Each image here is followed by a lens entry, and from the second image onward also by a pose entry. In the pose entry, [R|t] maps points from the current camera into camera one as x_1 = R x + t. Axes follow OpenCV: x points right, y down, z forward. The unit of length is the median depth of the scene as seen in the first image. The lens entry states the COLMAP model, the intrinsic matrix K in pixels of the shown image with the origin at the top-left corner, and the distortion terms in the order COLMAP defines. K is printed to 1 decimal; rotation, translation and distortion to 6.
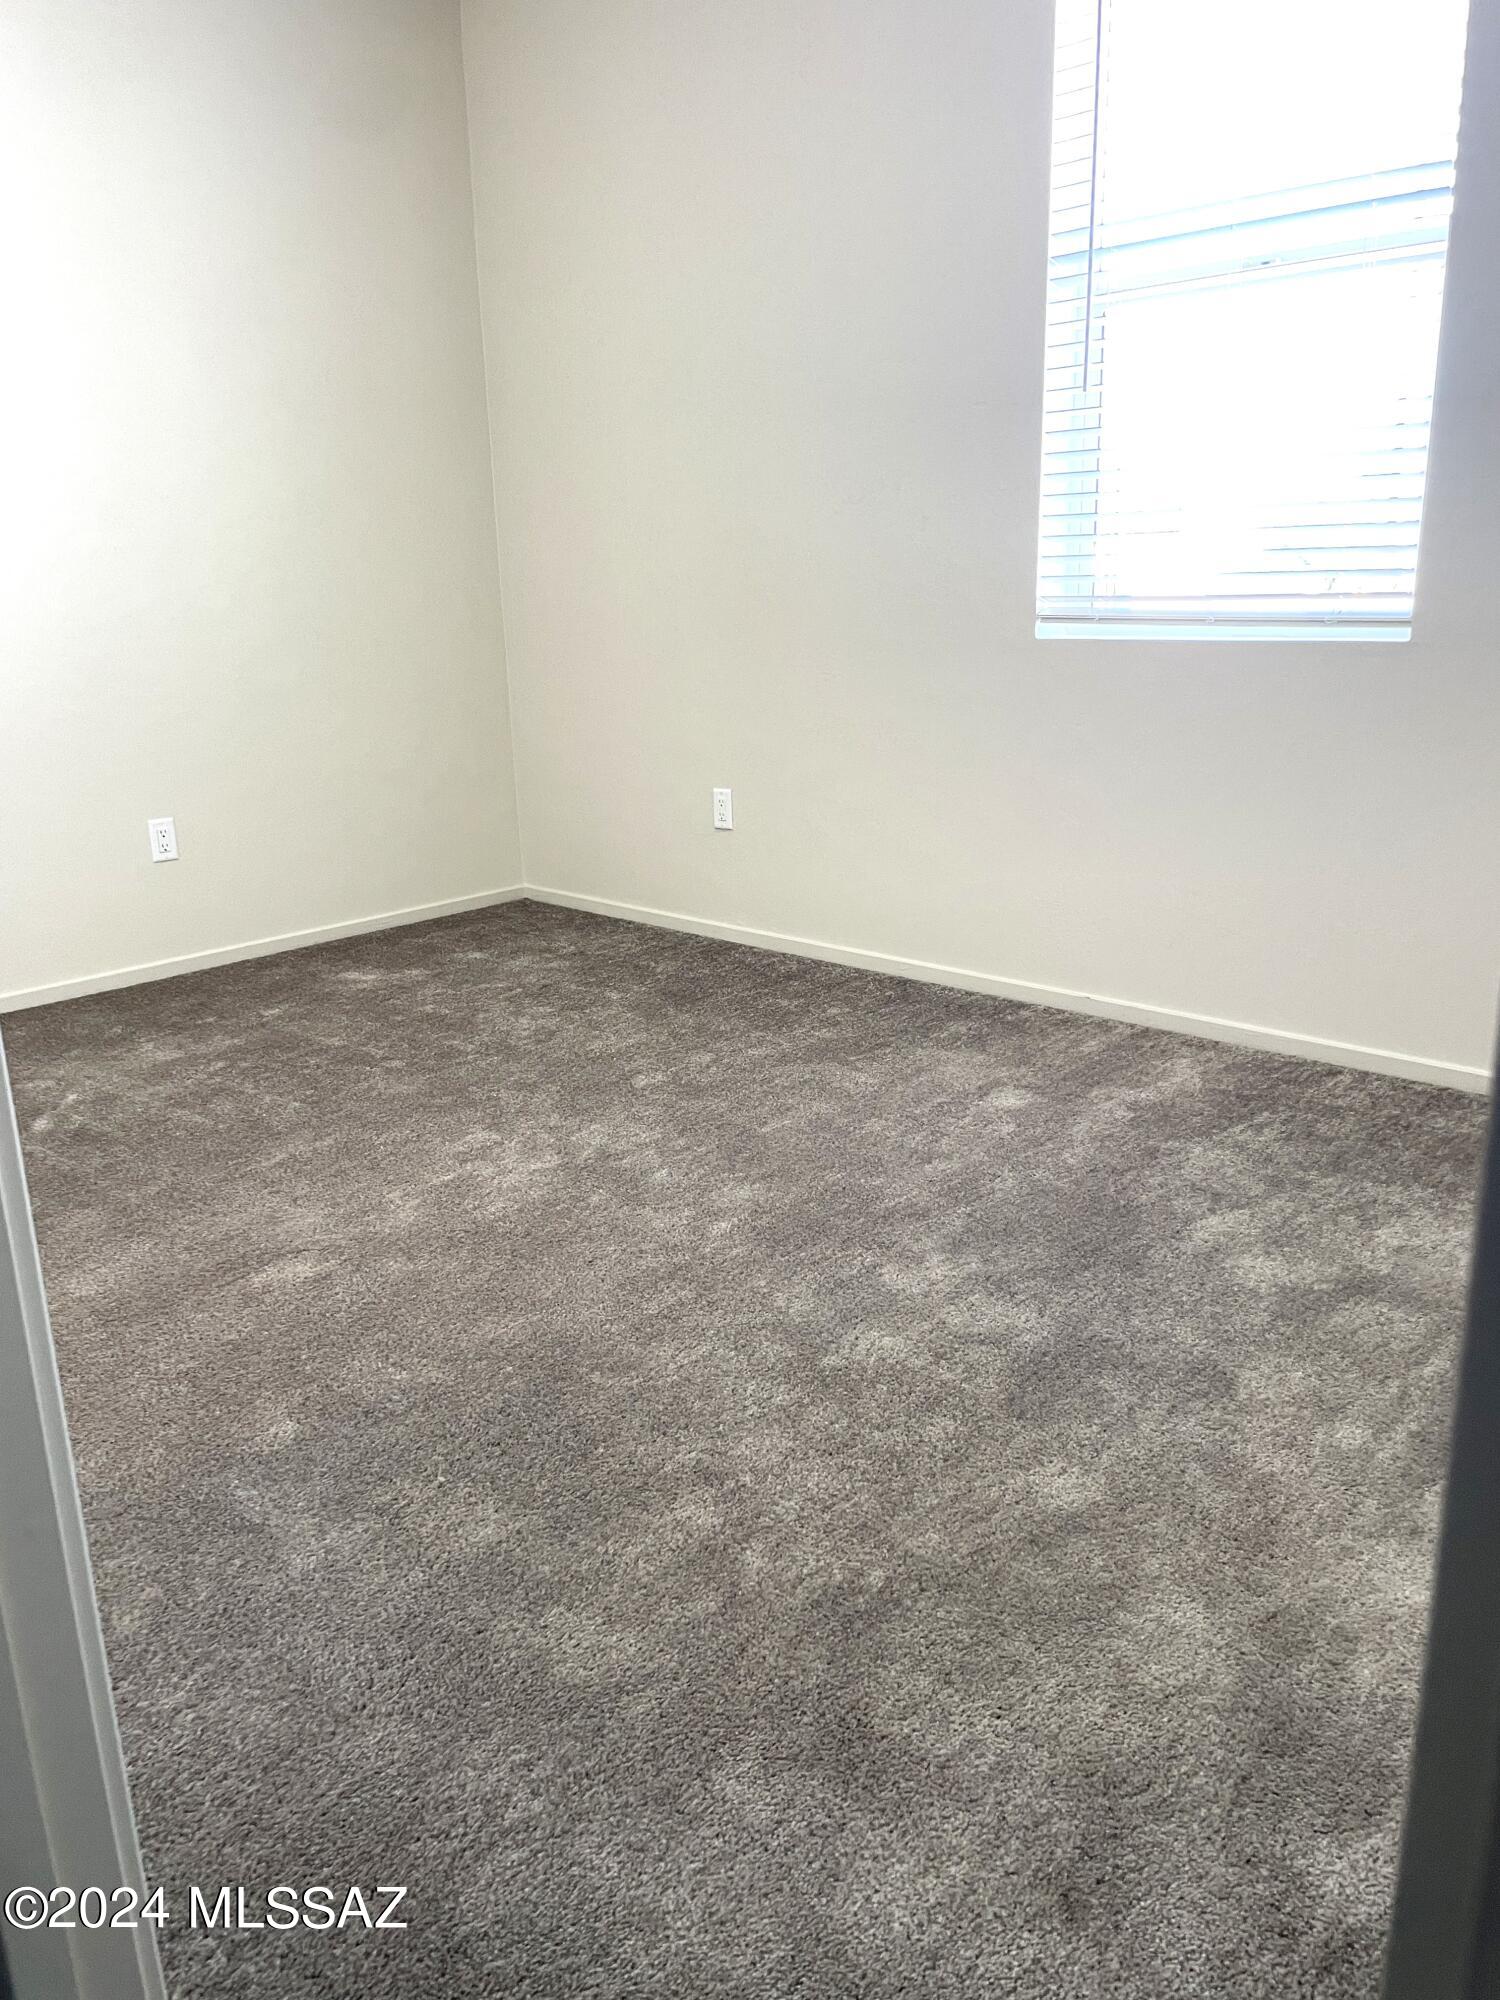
lens RADIAL K [[1524.9, 0, 720.6], [0, 1524.9, 1006.6], [0, 0, 1]] dist [0.081555, -0.118459]
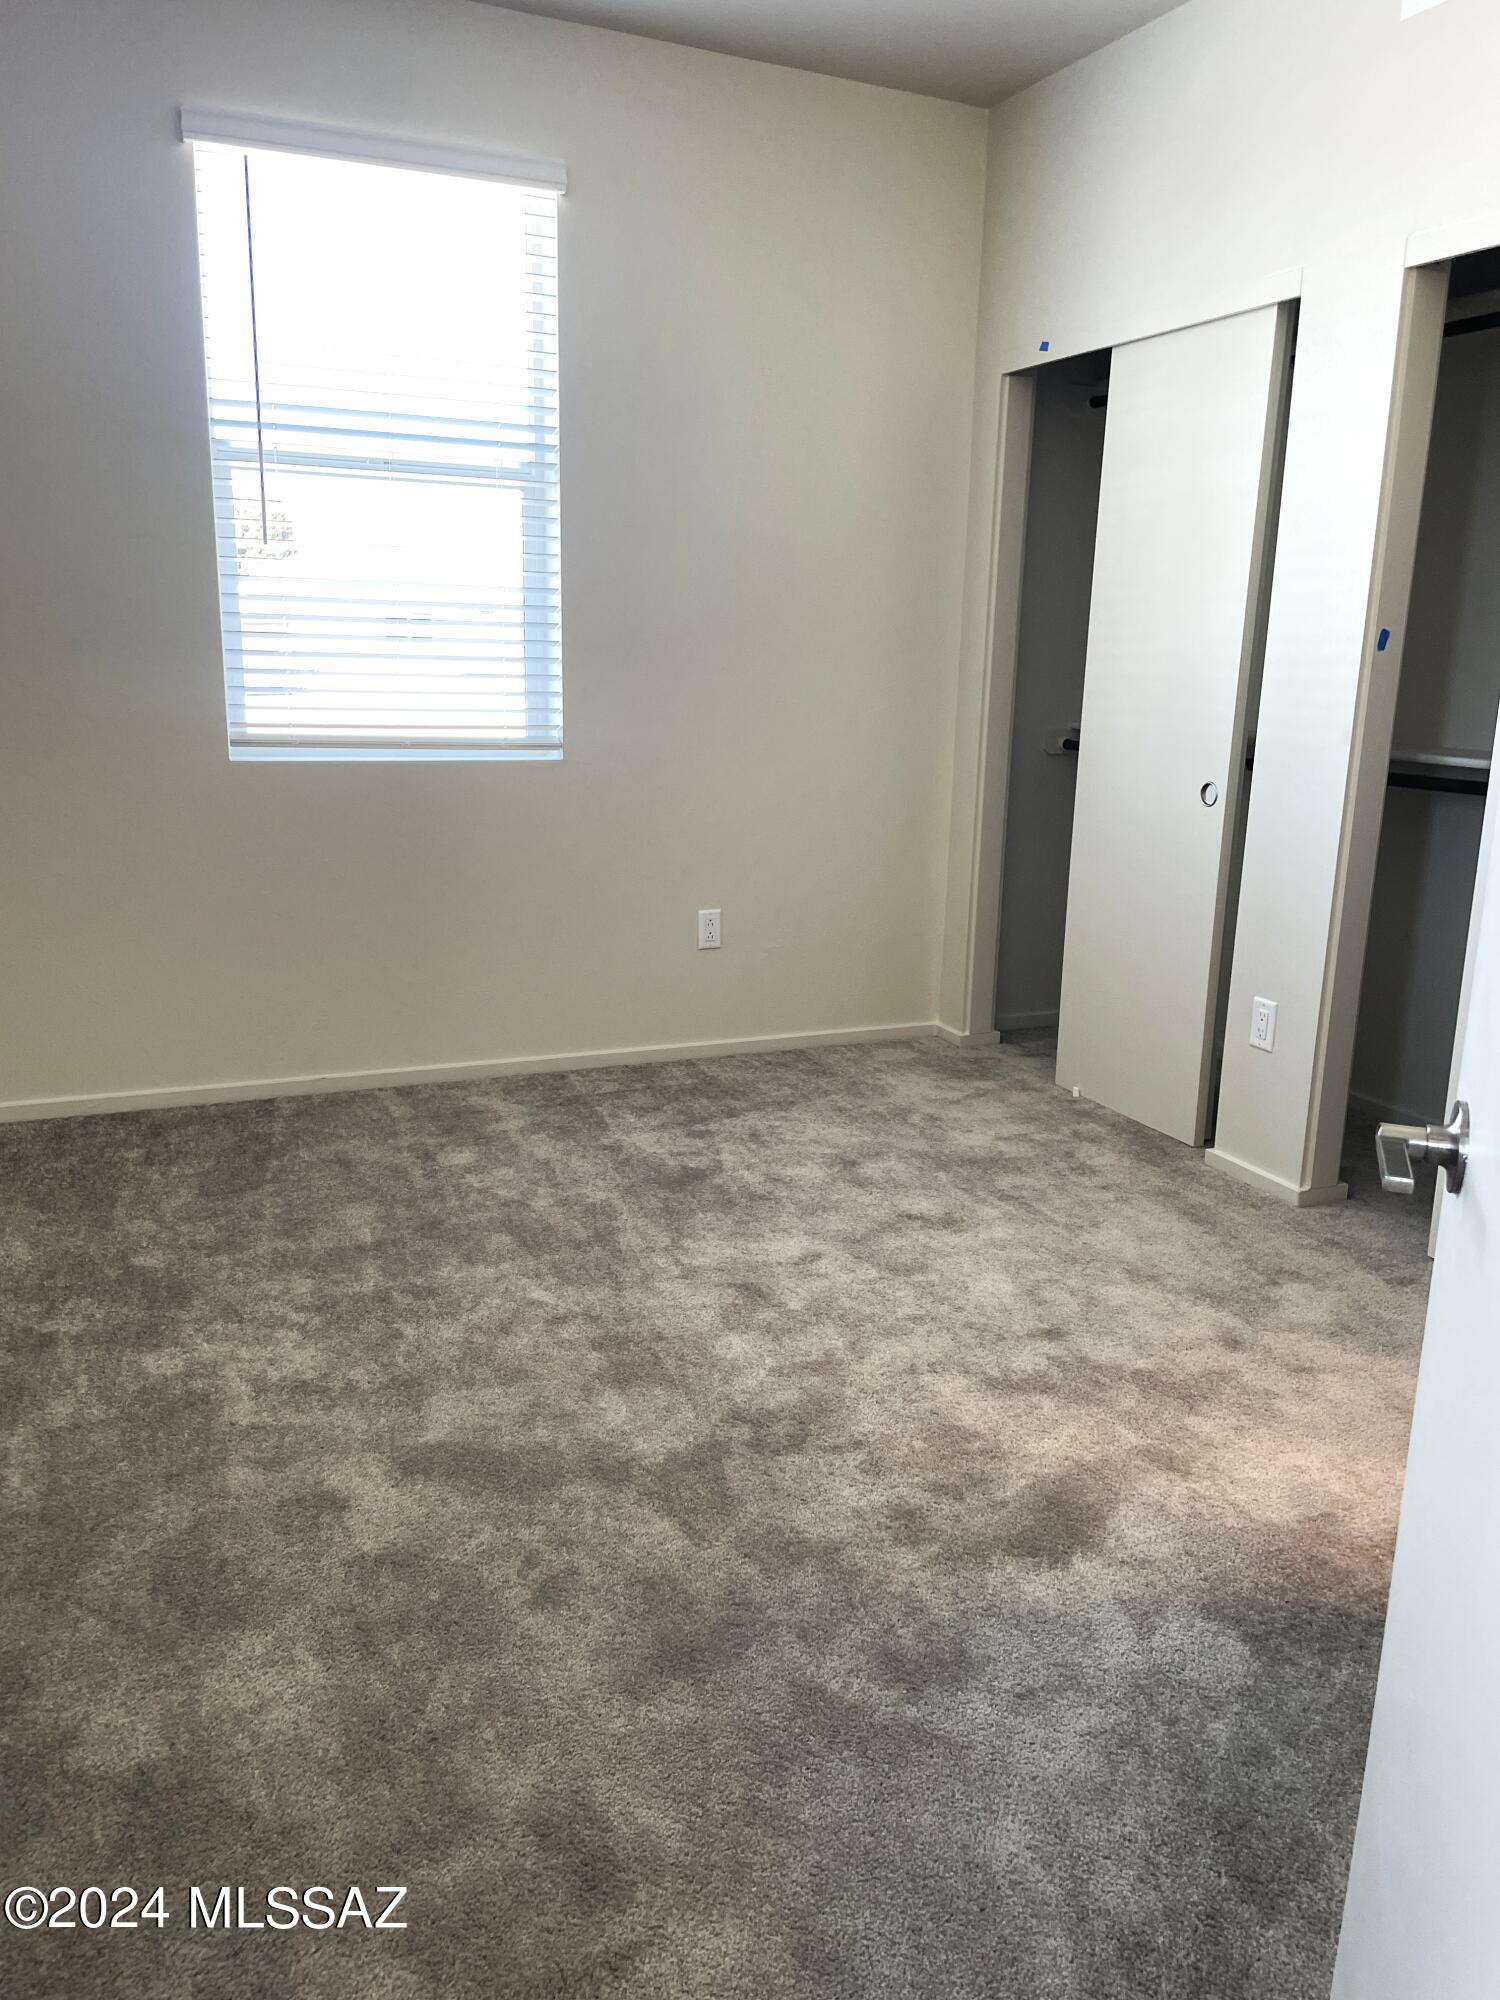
lens RADIAL K [[1560.9, 0, 750.0], [0, 1560.9, 1000.0], [0, 0, 1]] dist [0.081717, -0.097486]
pose [[0.363333, -0.172441, 0.915562, -0.798308], [0.224776, 0.969916, 0.093478, -0.114552], [-0.904138, 0.171833, 0.391163, 0.314327]]
